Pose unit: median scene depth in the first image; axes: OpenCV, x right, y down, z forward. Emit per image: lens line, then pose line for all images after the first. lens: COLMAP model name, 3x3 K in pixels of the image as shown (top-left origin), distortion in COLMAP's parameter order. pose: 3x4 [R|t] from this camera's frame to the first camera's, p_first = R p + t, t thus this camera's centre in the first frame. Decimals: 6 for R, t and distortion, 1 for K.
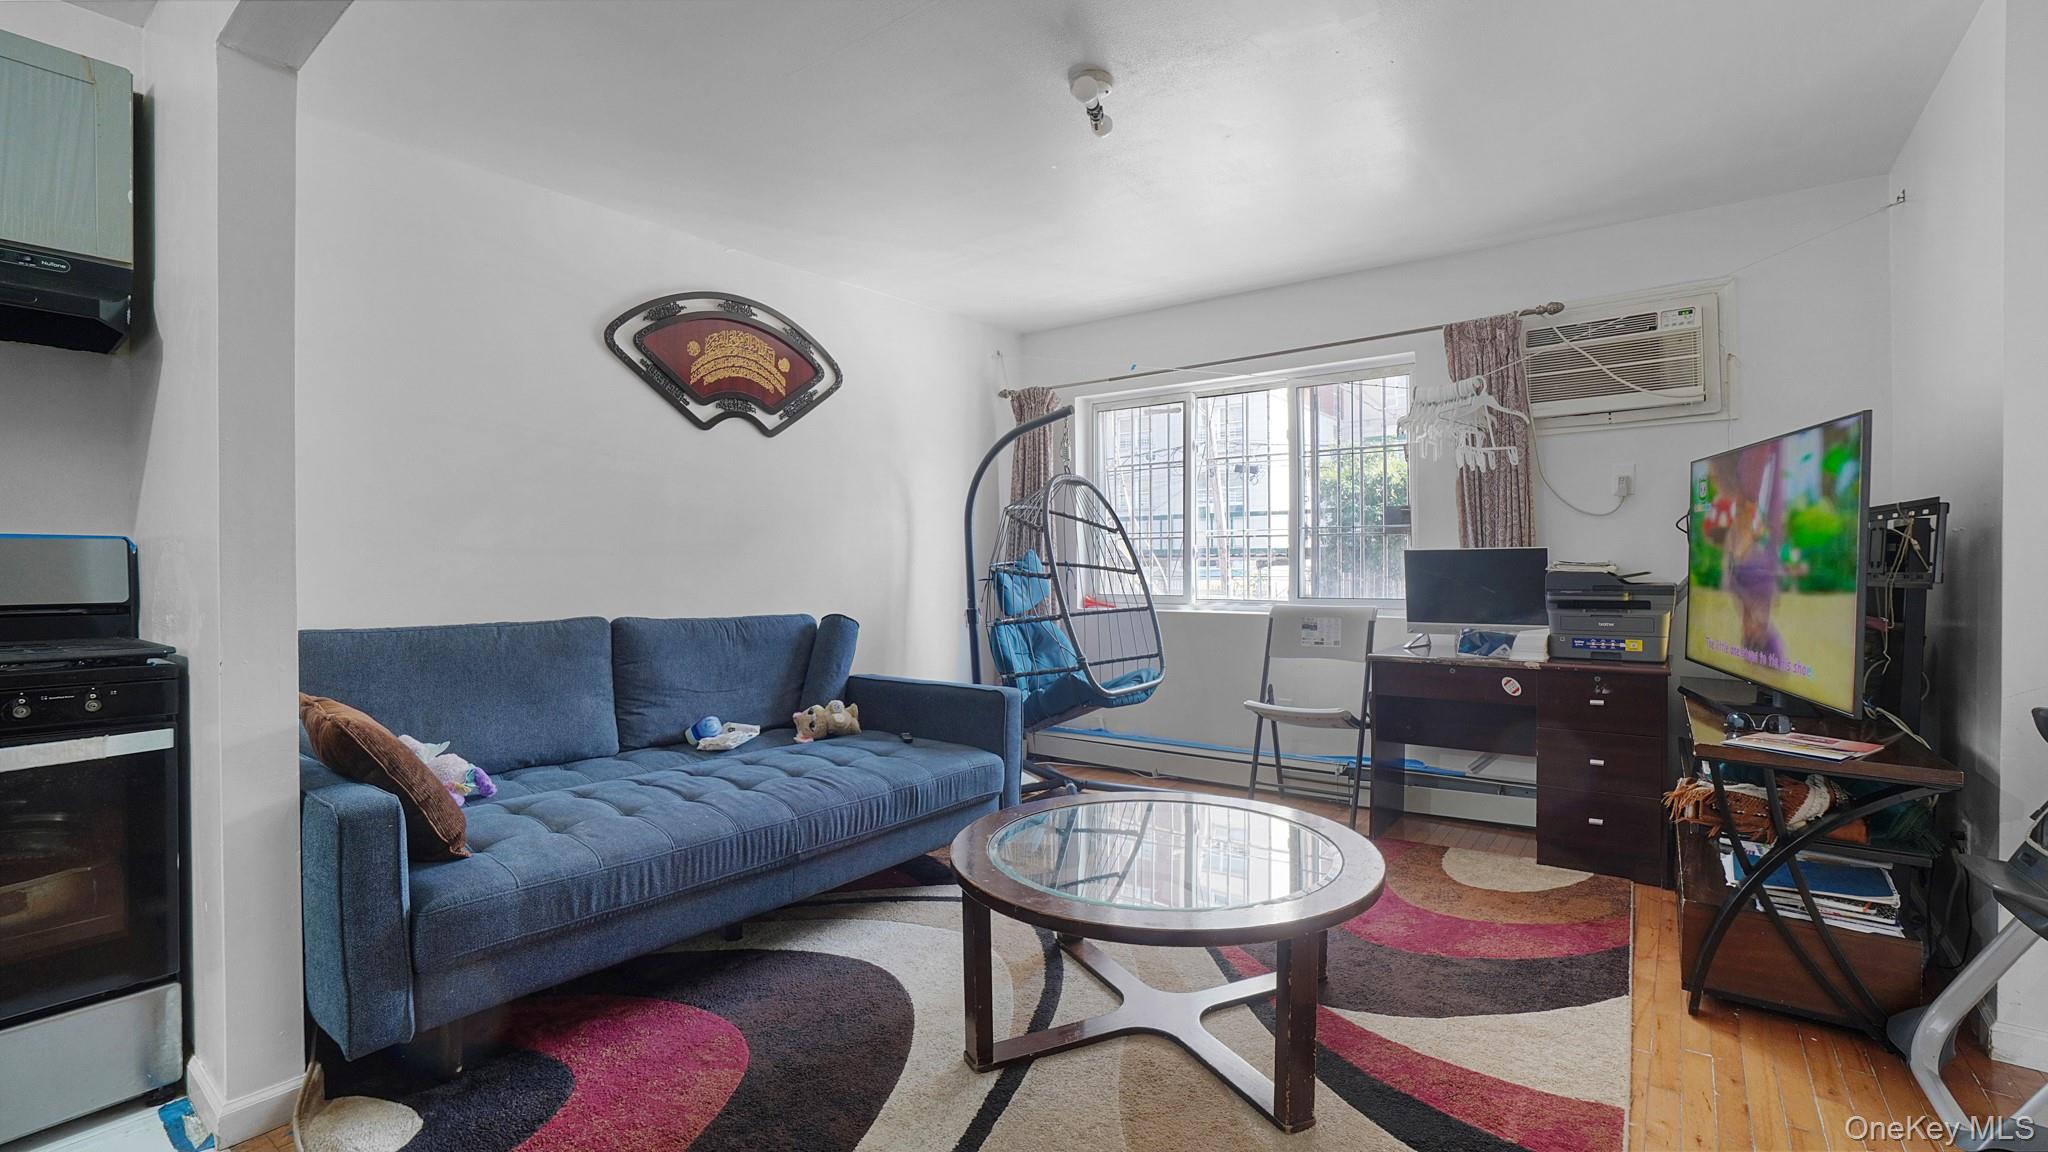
lens RADIAL K [[918.8, 0, 1016.2], [0, 918.8, 570.0], [0, 0, 1]] dist [-0.003352, -0.000452]
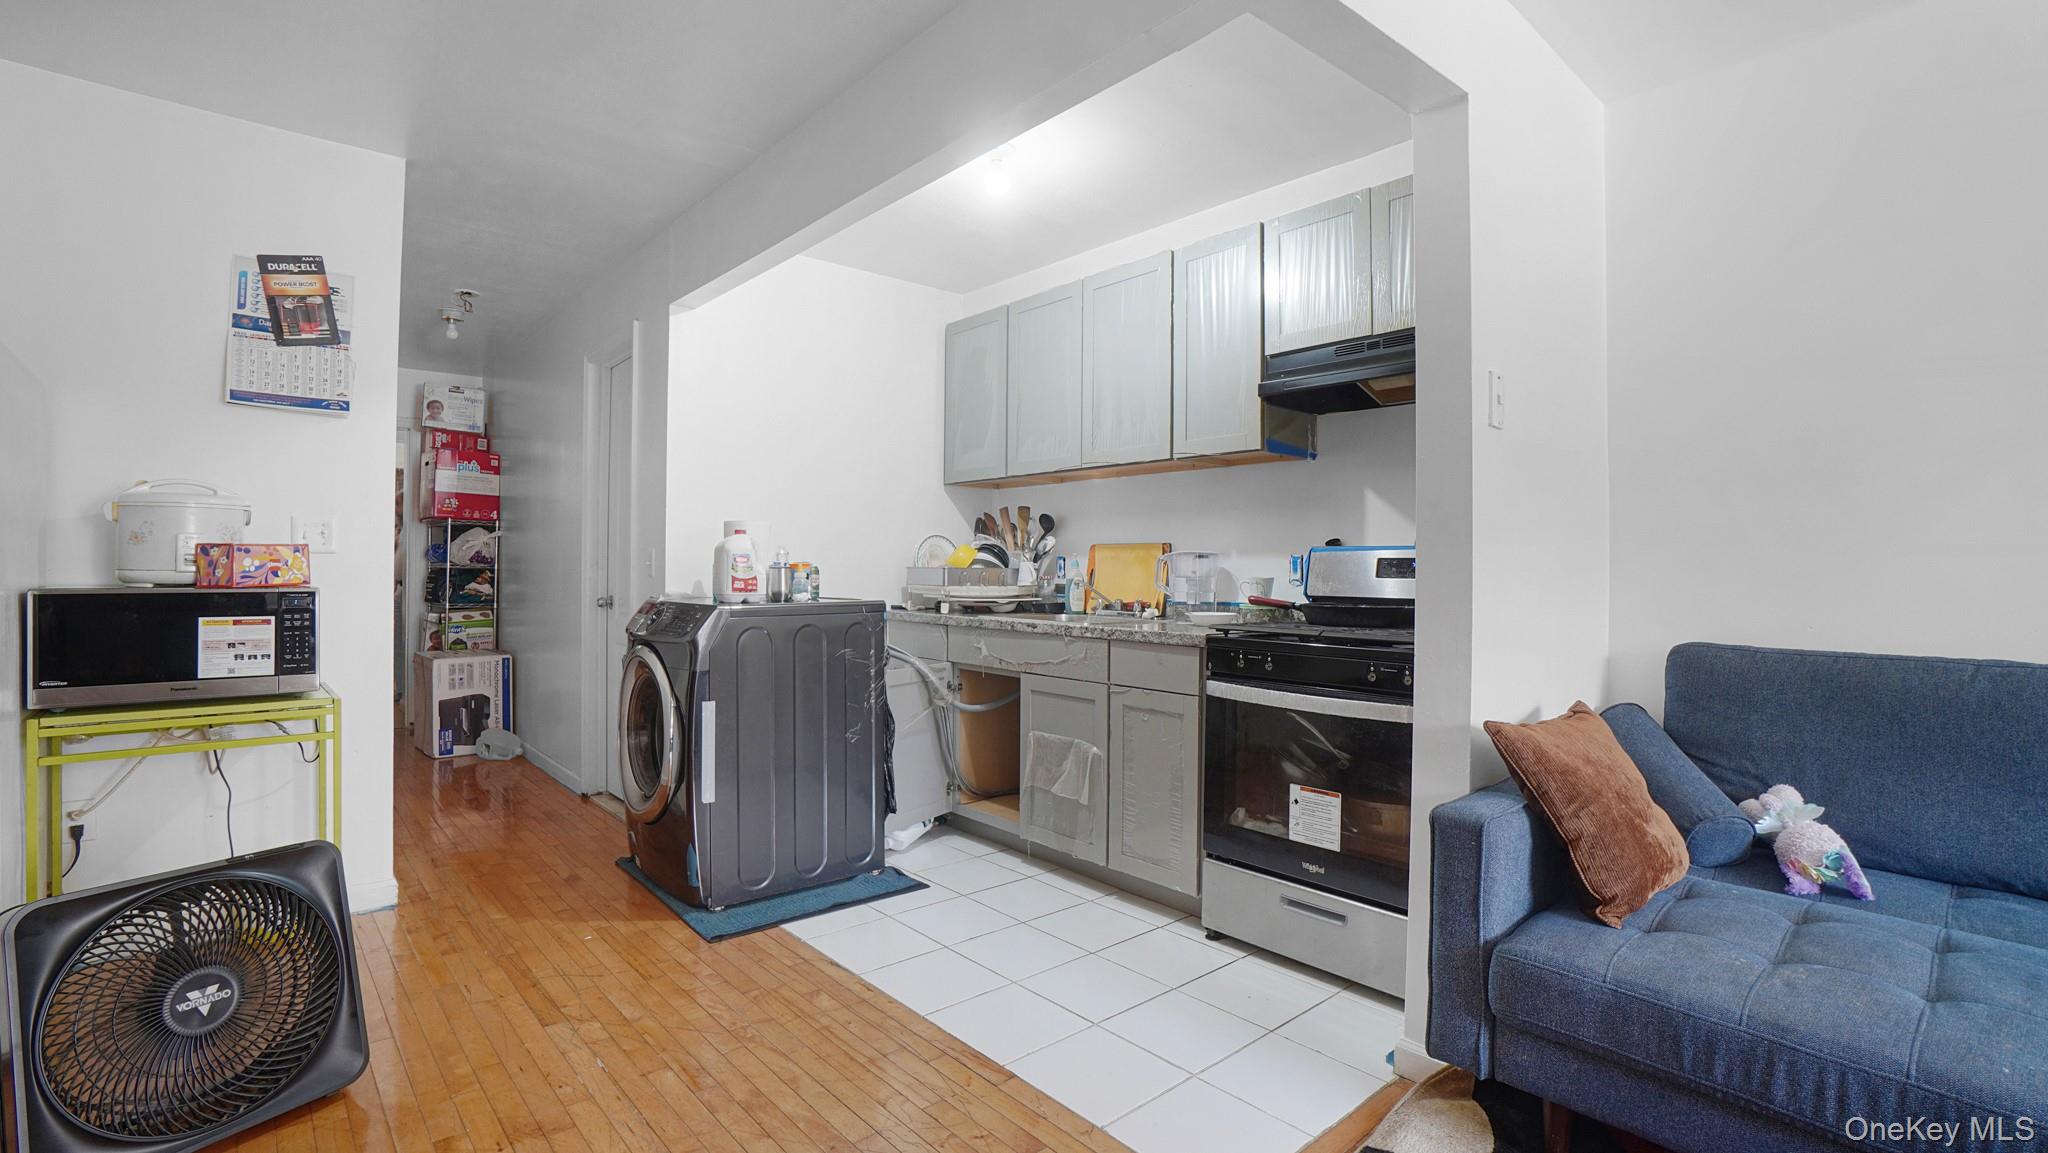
lens RADIAL K [[918.8, 0, 1016.5], [0, 918.8, 573.4], [0, 0, 1]] dist [-0.003352, -0.000452]
pose [[-0.176891, 0.003717, -0.984224, 0.283076], [-0.017227, 0.999828, 0.006872, 0.002895], [0.984080, 0.018171, -0.176796, 0.588534]]
